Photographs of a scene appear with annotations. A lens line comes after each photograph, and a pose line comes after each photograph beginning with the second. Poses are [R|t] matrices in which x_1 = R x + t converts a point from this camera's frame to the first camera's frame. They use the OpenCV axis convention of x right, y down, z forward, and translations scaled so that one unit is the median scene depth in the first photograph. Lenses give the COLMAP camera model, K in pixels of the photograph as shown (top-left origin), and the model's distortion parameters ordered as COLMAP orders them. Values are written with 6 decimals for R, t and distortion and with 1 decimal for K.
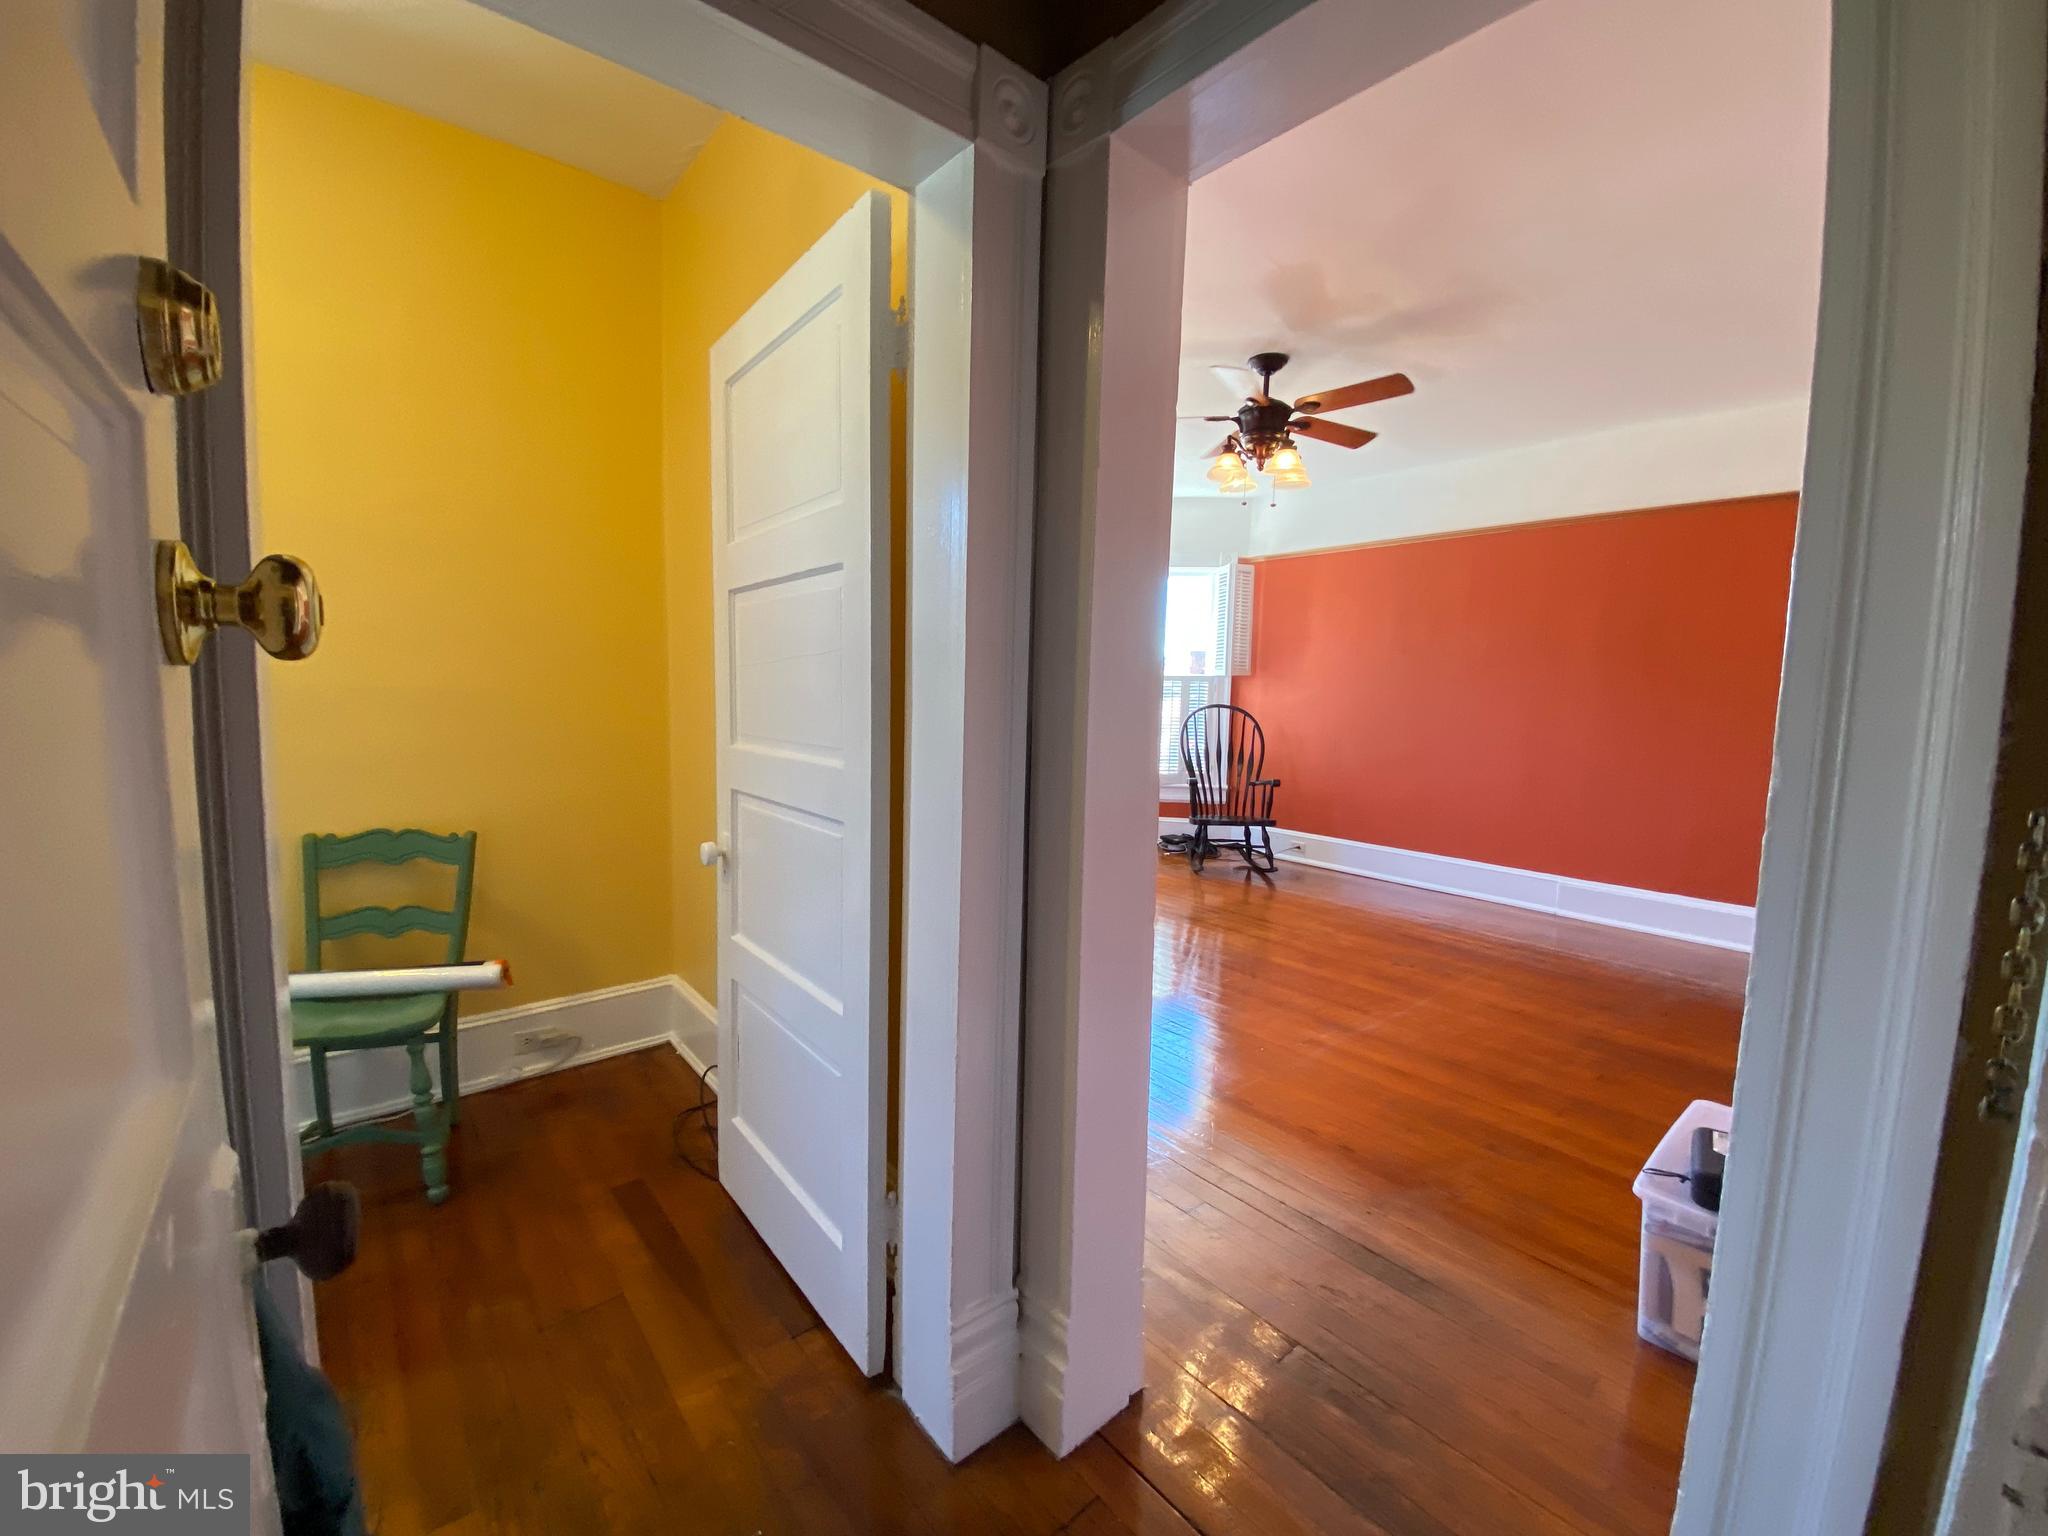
lens RADIAL K [[834.8, 0, 1024.0], [0, 834.8, 768.0], [0, 0, 1]] dist [0.063255, -0.047199]
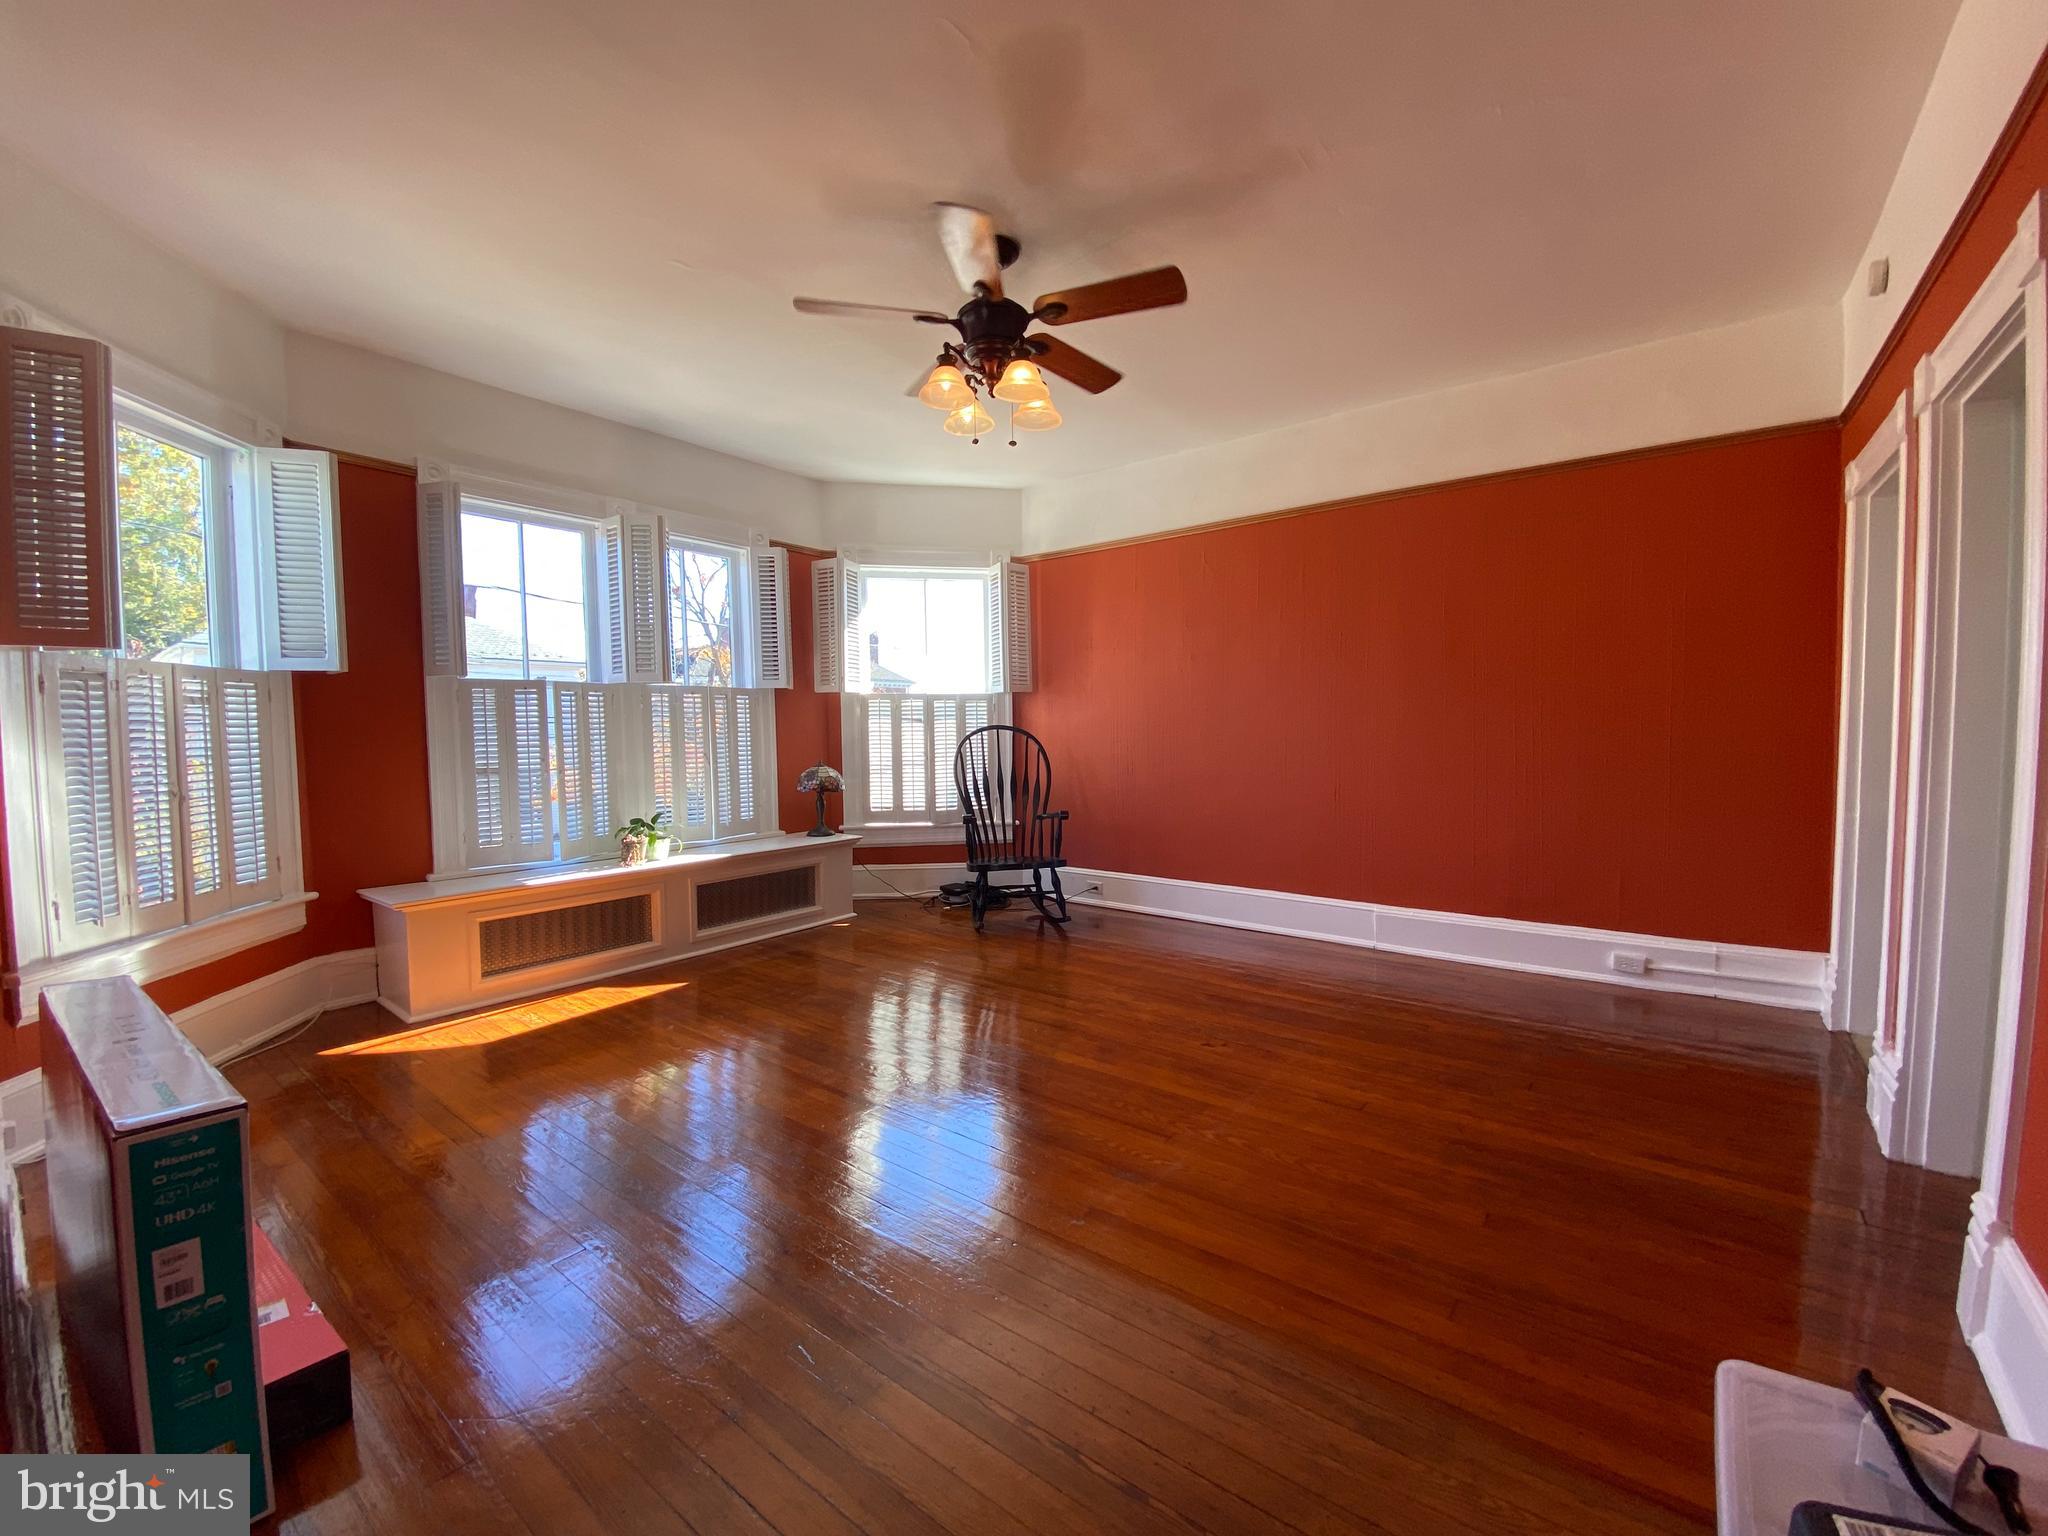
lens RADIAL K [[834.8, 0, 1024.0], [0, 834.8, 768.0], [0, 0, 1]] dist [0.063255, -0.047199]
pose [[0.977317, -0.046945, 0.206514, 0.087446], [0.056537, 0.997567, -0.040790, 0.003148], [-0.204097, 0.051541, 0.977593, 0.181595]]
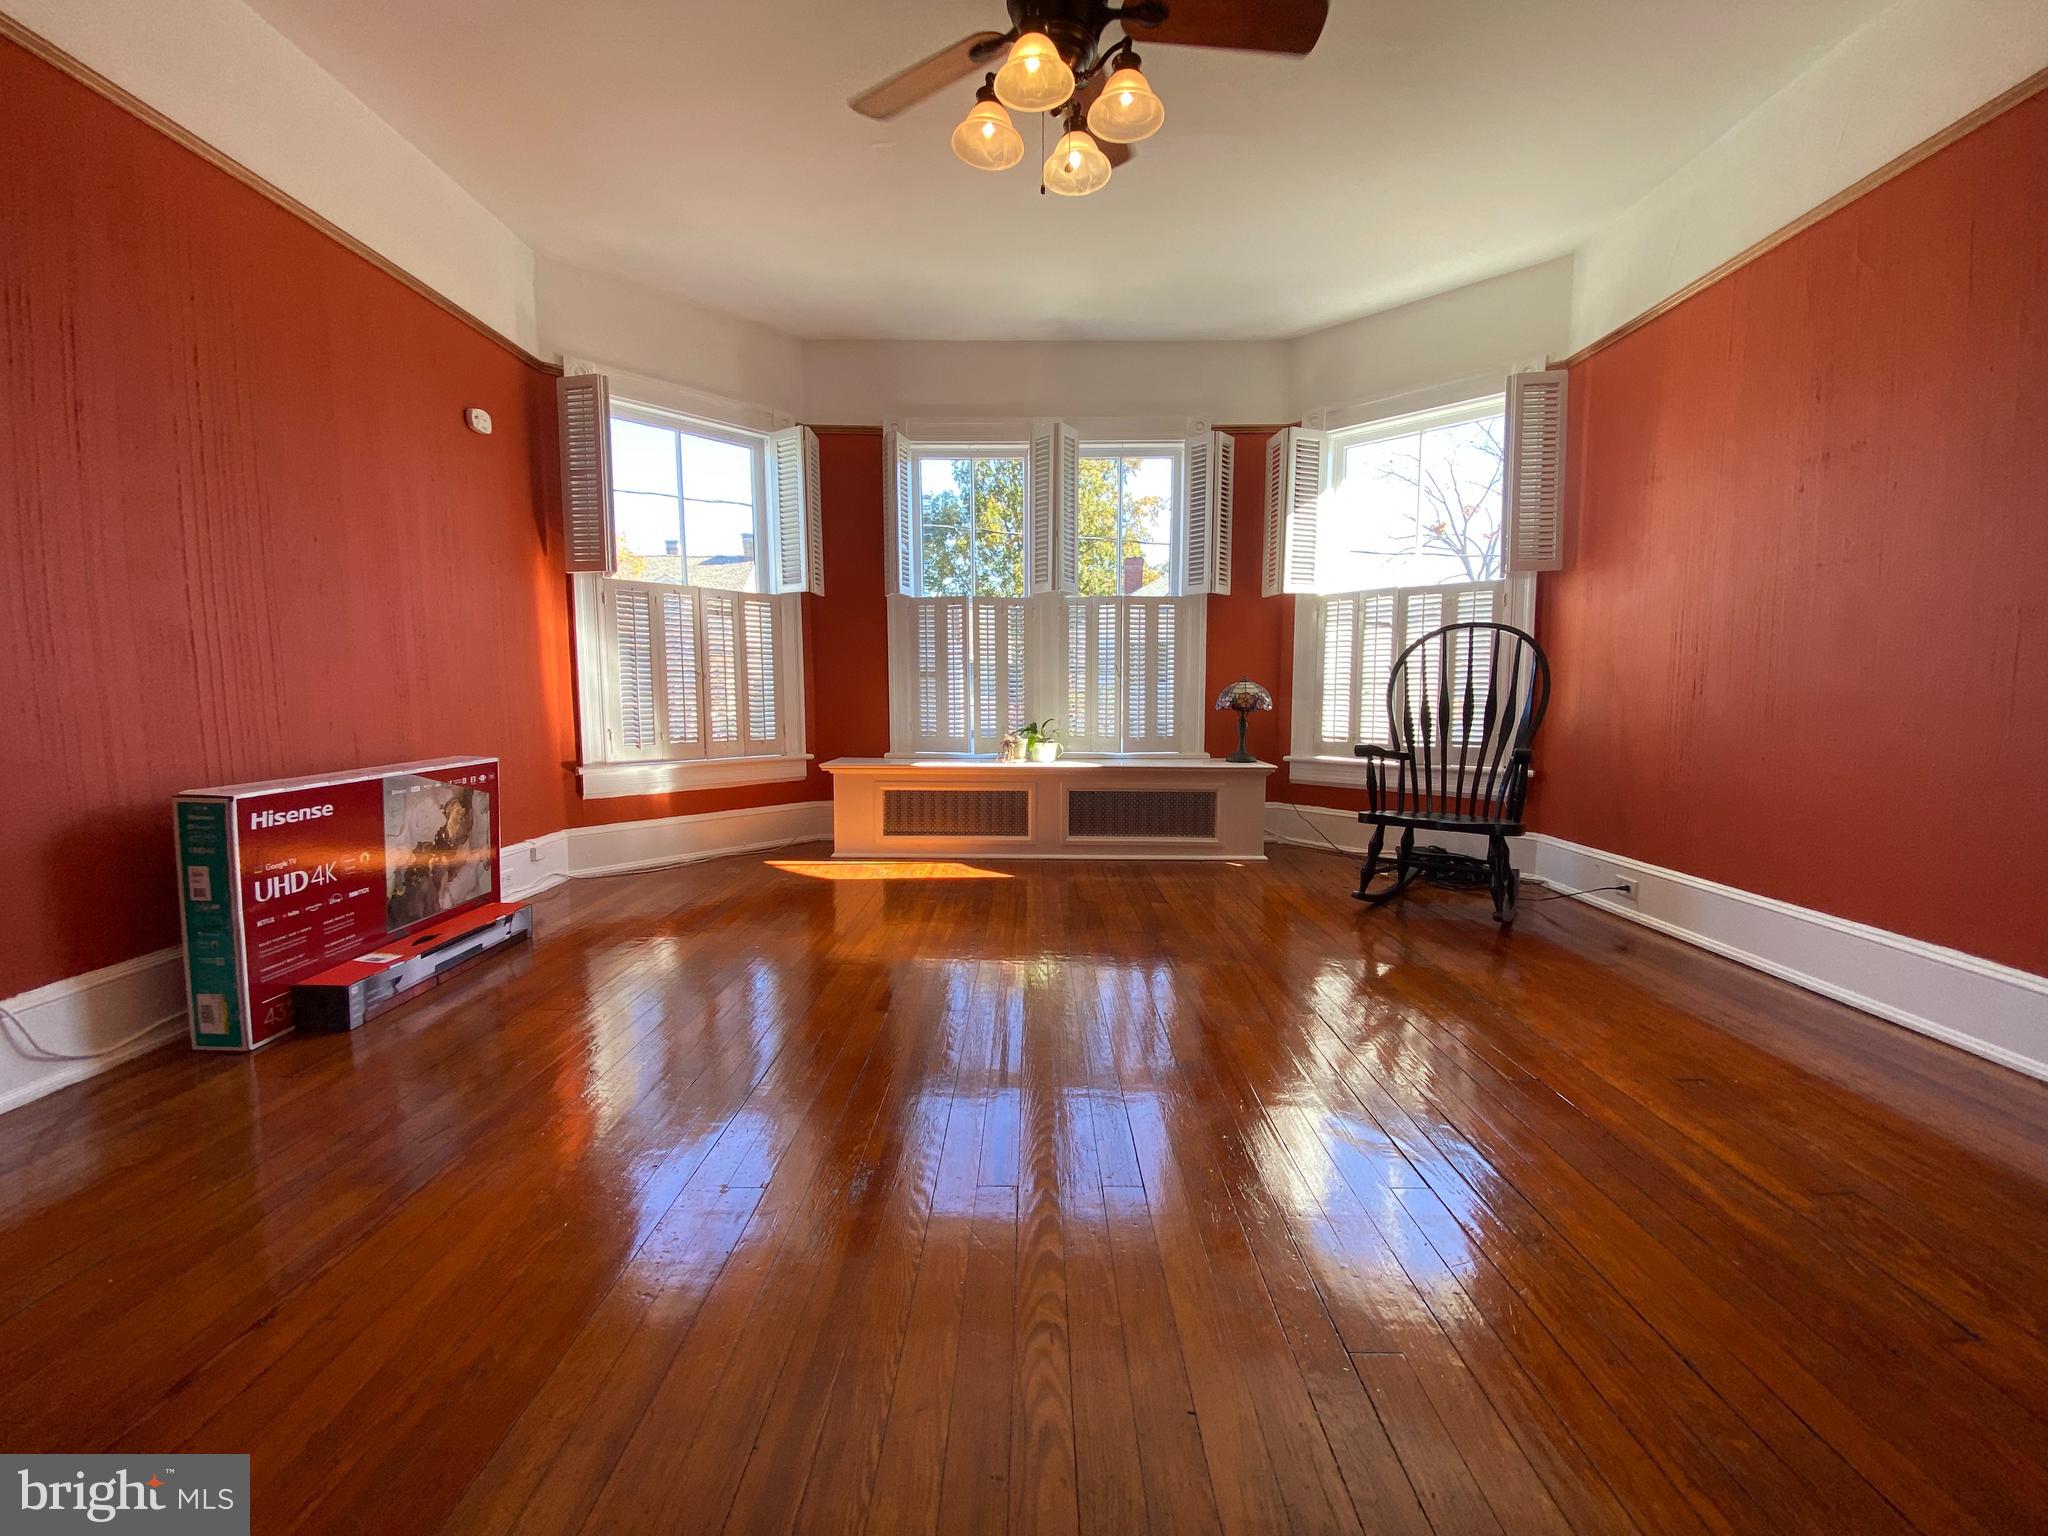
lens RADIAL K [[834.8, 0, 1024.0], [0, 834.8, 768.0], [0, 0, 1]] dist [0.063255, -0.047199]
pose [[0.752916, 0.034675, -0.657202, 0.402317], [-0.045315, 0.998972, 0.000794, 0.038902], [0.656554, 0.029183, 0.753714, 0.373725]]
